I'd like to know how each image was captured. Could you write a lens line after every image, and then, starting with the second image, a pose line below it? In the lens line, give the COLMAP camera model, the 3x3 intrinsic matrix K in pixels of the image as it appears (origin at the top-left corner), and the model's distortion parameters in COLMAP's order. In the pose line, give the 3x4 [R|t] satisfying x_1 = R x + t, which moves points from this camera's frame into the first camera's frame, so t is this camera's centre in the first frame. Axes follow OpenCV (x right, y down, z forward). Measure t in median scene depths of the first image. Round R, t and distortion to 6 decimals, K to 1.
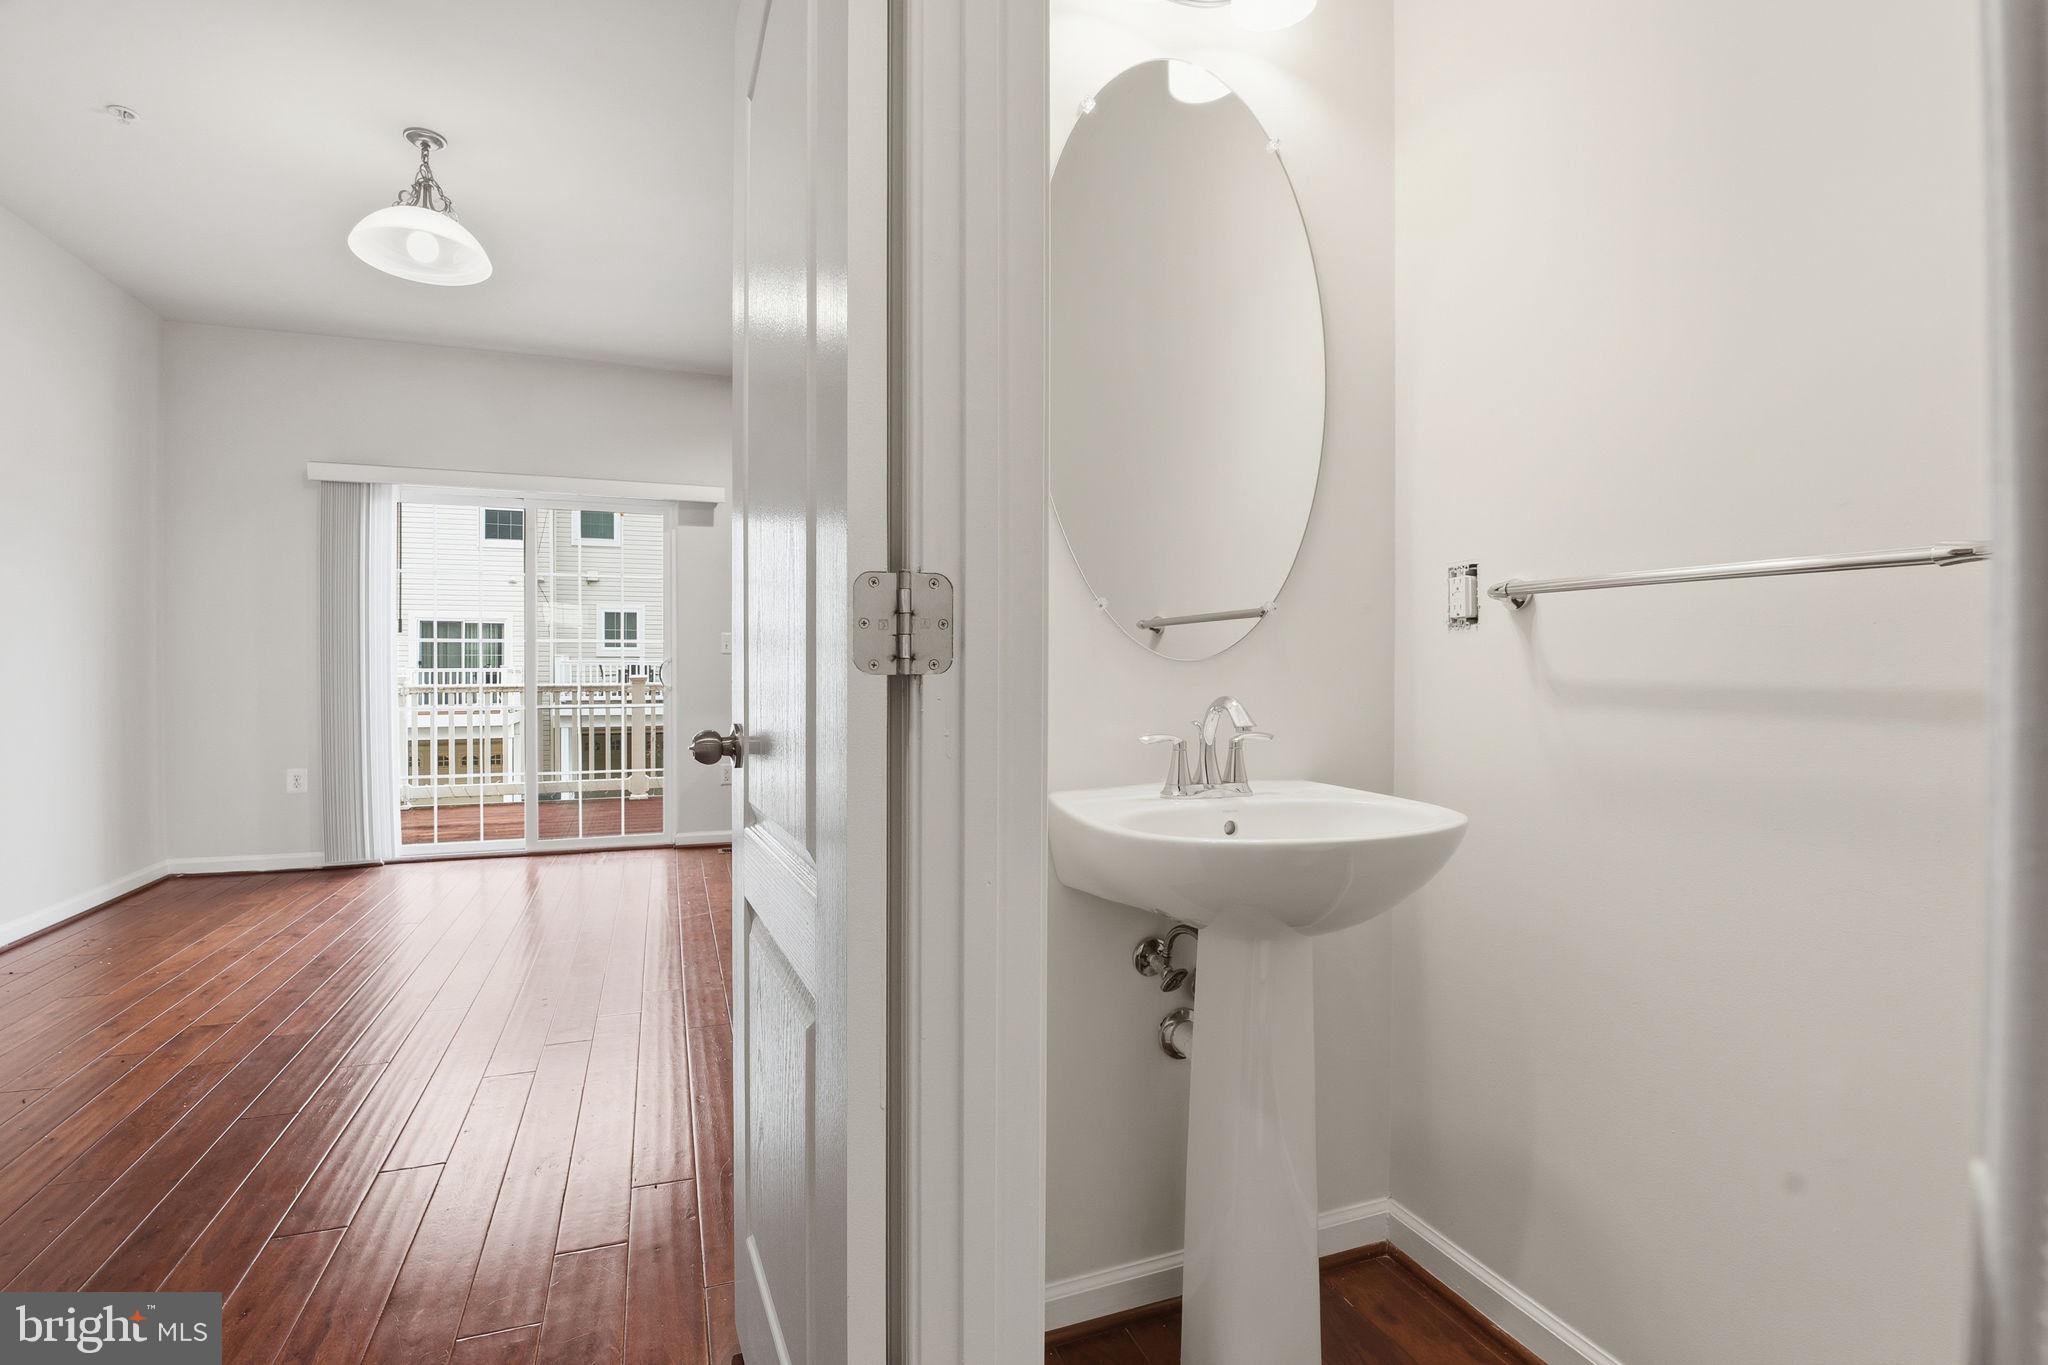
lens RADIAL K [[926.7, 0, 1023.4], [0, 926.7, 676.4], [0, 0, 1]] dist [0.002291, 0.000358]
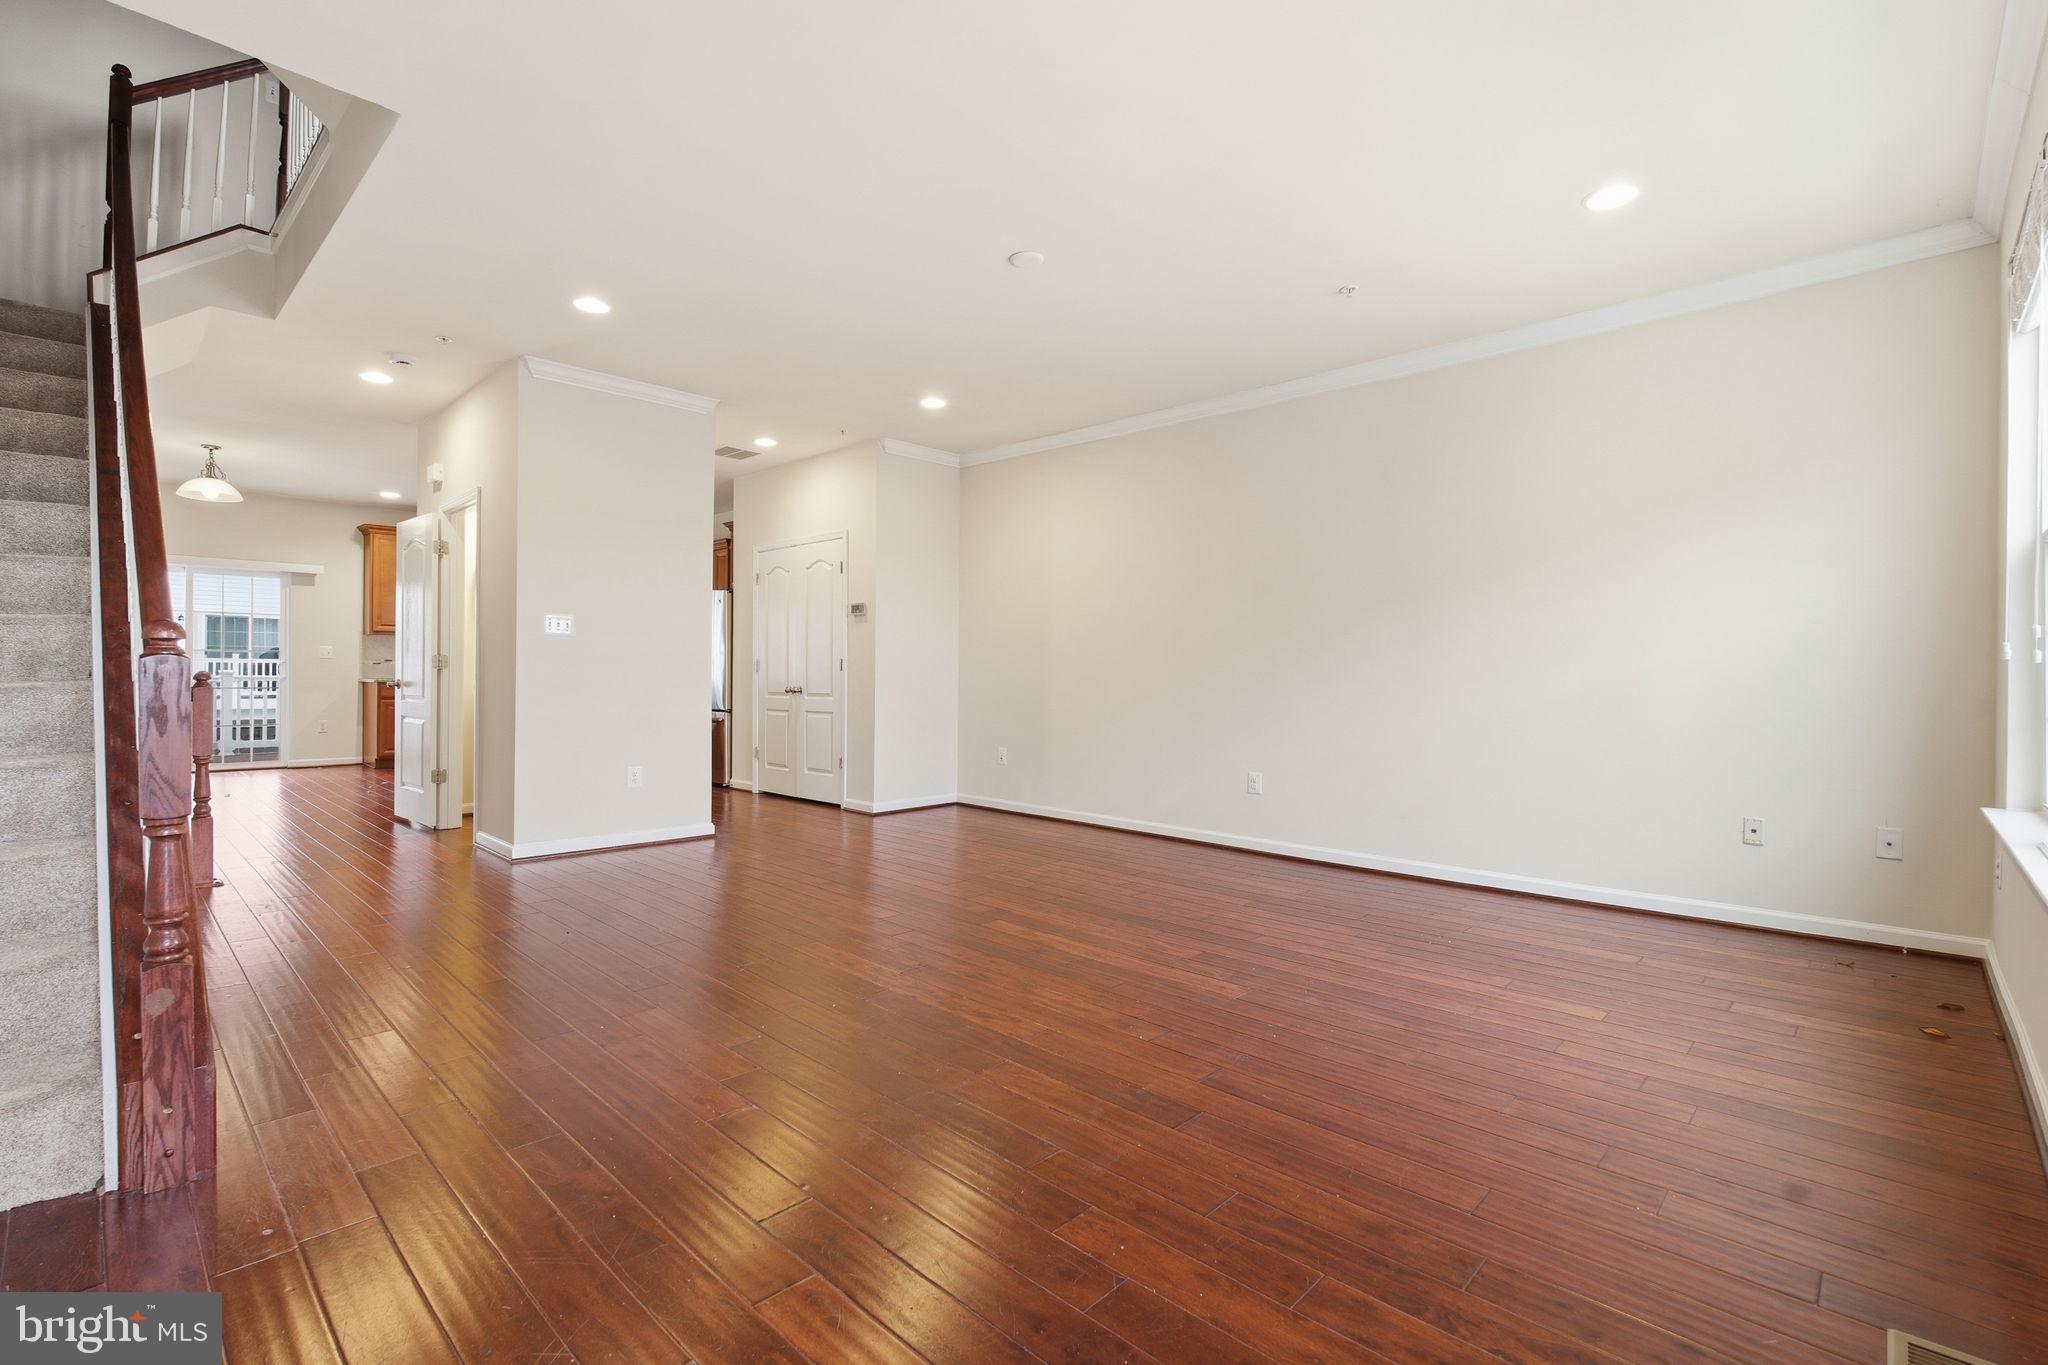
lens RADIAL K [[926.7, 0, 1020.6], [0, 926.7, 676.1], [0, 0, 1]] dist [0.002291, 0.000358]
pose [[0.908984, 0.009766, 0.416716, 0.272157], [-0.006913, 0.999941, -0.008353, 0.023592], [-0.416773, 0.004712, 0.908998, -2.085864]]
